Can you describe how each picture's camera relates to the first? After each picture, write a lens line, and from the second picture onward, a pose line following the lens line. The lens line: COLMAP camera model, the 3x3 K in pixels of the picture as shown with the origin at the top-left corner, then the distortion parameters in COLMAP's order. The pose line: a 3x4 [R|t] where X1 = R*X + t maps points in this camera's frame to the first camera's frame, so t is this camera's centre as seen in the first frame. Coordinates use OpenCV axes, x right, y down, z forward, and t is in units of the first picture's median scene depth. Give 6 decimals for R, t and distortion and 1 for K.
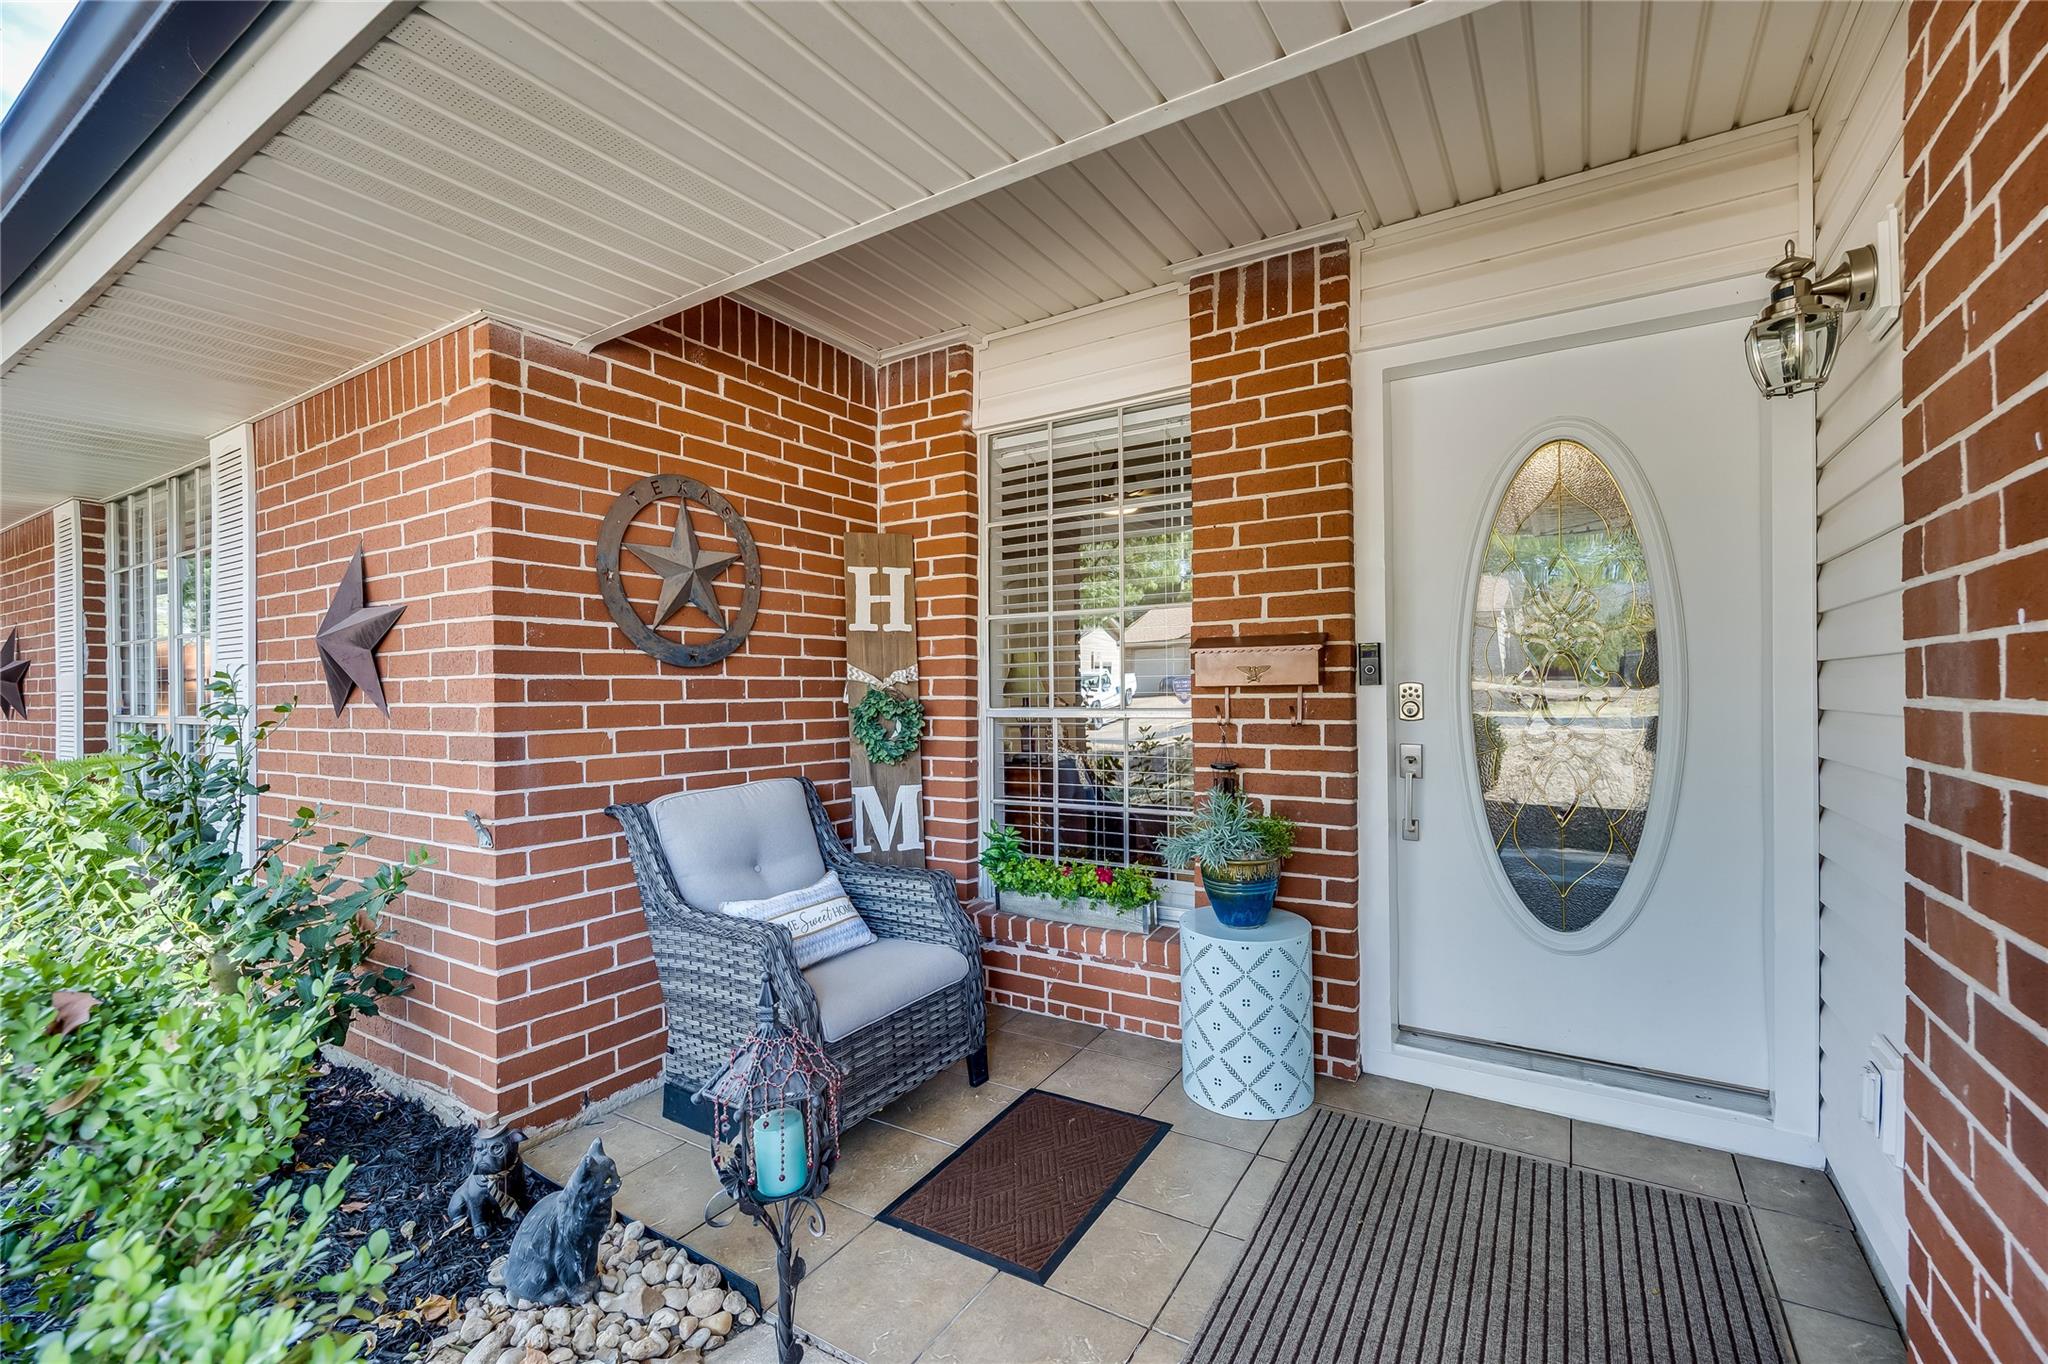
lens RADIAL K [[857.7, 0, 1015.3], [0, 857.7, 700.8], [0, 0, 1]] dist [0.001894, 0.000012]
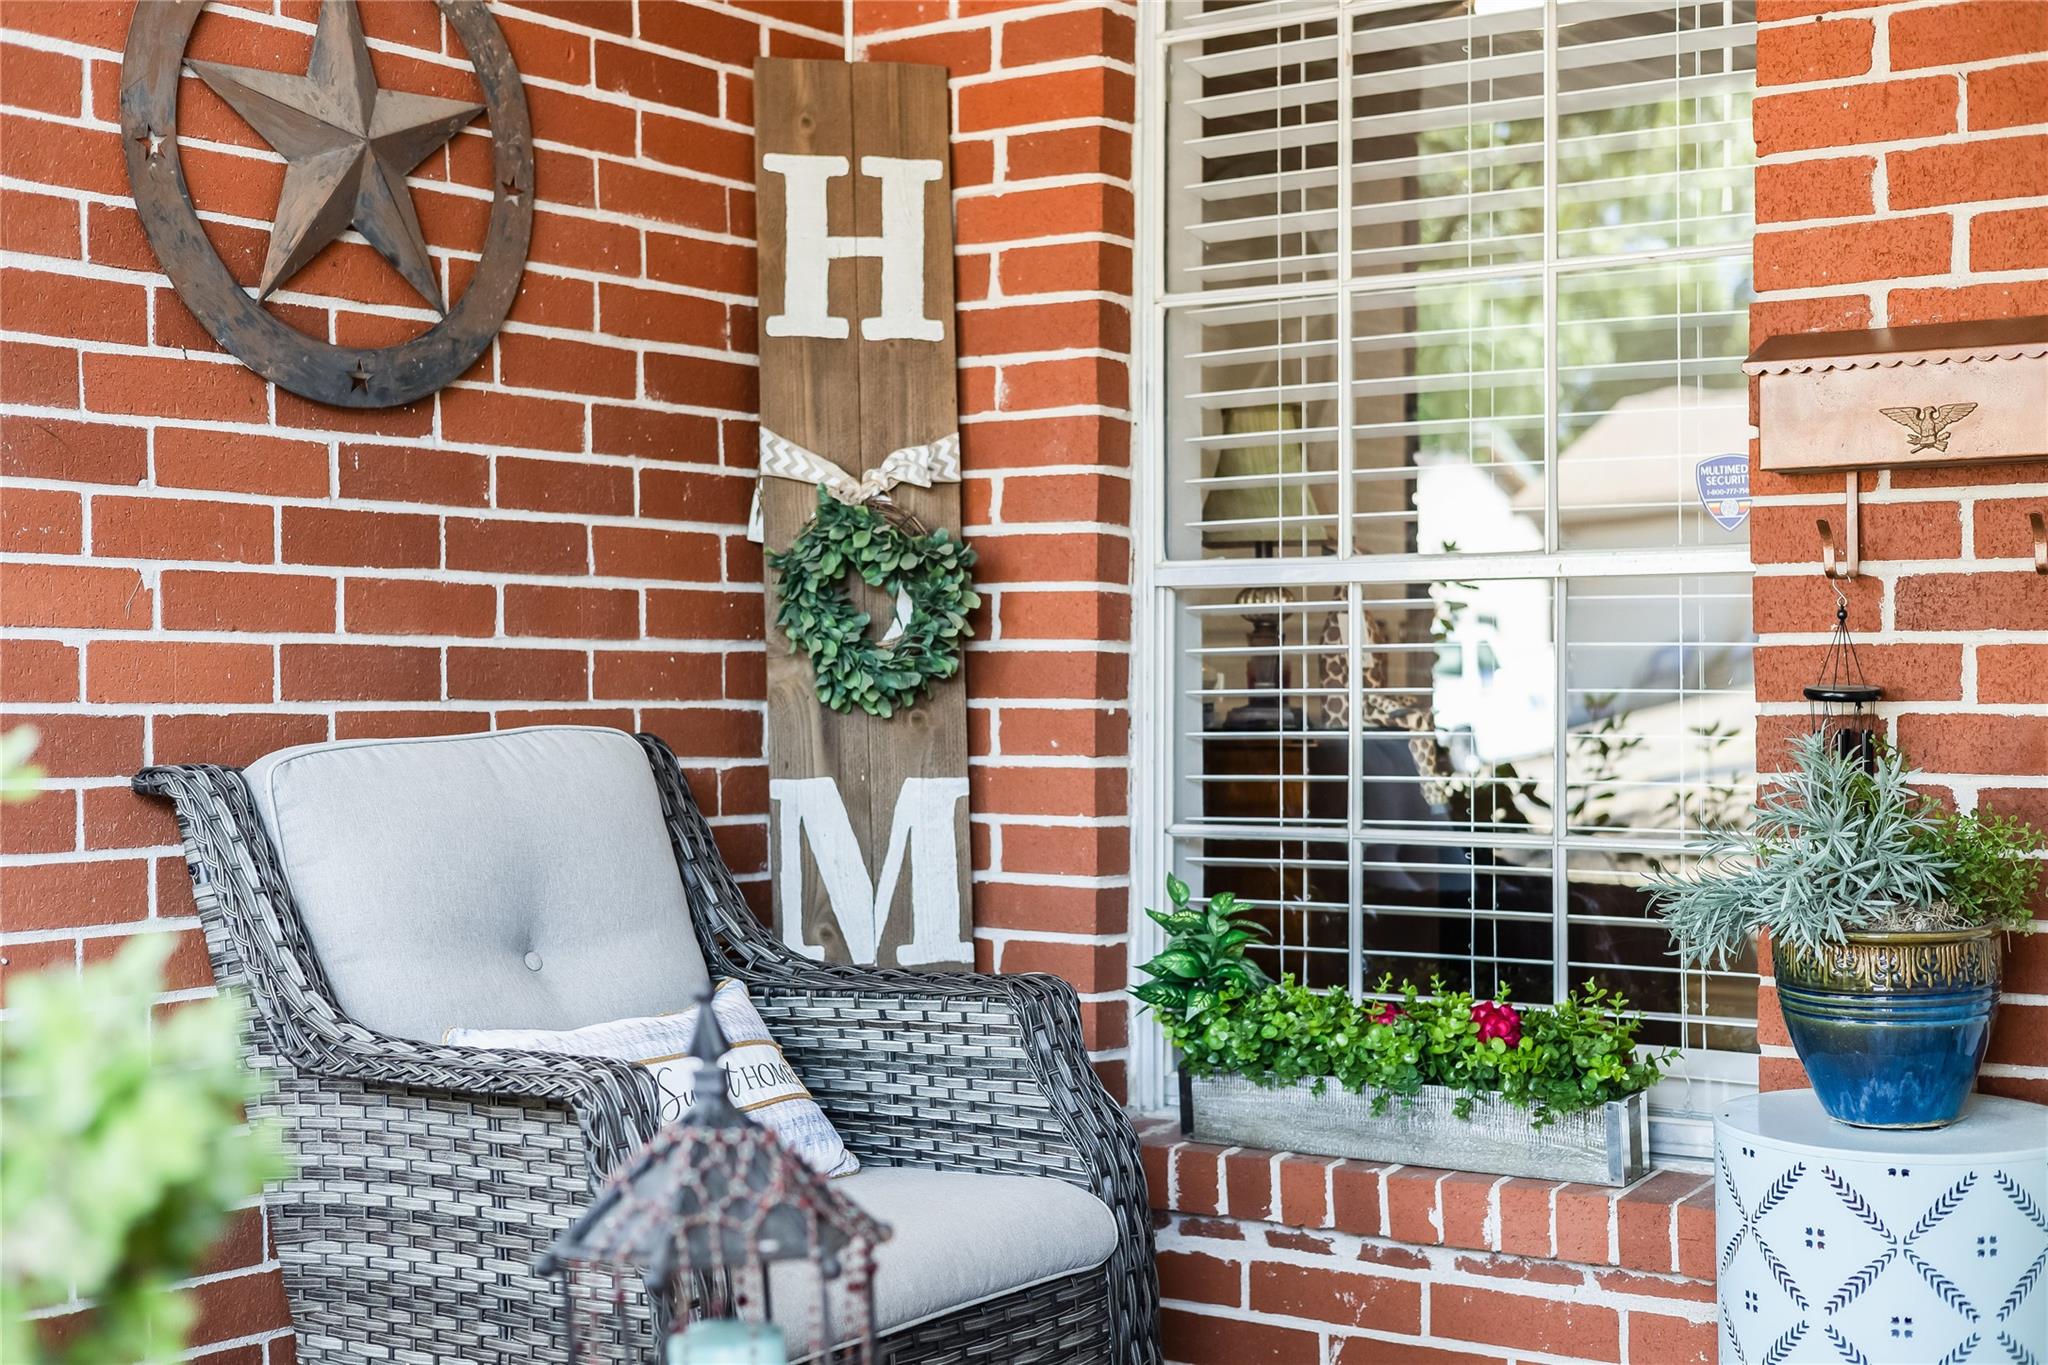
lens RADIAL K [[2879.8, 0, 1029.0], [0, 2879.8, 672.7], [0, 0, 1]] dist [0.042017, 0.000000]
pose [[0.998784, 0.008348, -0.048587, -0.031584], [-0.009644, 0.999602, -0.026495, 0.097765], [0.048346, 0.026931, 0.998468, -0.193166]]
